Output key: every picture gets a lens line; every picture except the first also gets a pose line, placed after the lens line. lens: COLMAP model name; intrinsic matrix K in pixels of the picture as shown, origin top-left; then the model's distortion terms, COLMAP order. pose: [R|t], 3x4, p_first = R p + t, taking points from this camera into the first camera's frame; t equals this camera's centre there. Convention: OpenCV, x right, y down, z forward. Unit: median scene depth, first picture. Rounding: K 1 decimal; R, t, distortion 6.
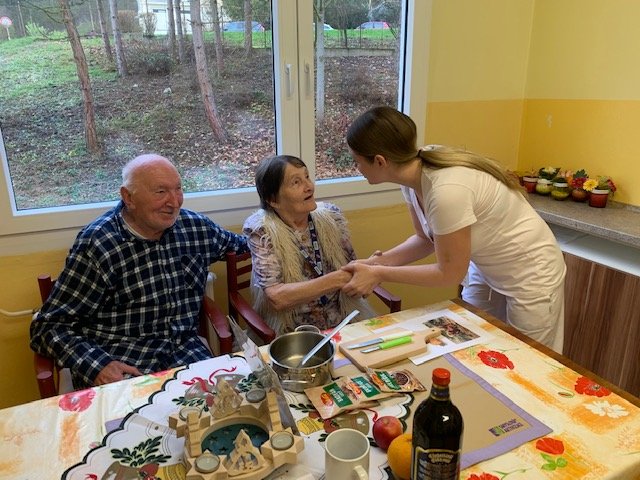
lens RADIAL K [[483.8, 0, 319.9], [0, 483.8, 242.8], [0, 0, 1]] dist [0.010524, -0.009406]
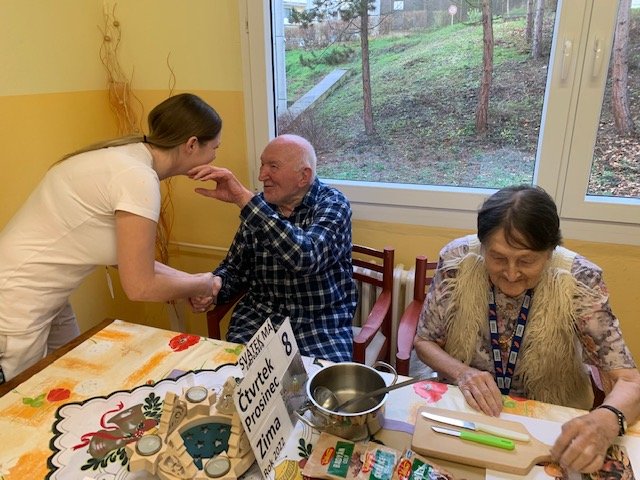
lens RADIAL K [[483.8, 0, 342.7], [0, 483.8, 242.3], [0, 0, 1]] dist [0.010524, -0.009406]
pose [[0.704401, 0.241650, -0.667401, 0.353345], [-0.219516, 0.968333, 0.118925, -0.094268], [0.675005, 0.062734, 0.735141, 0.278914]]
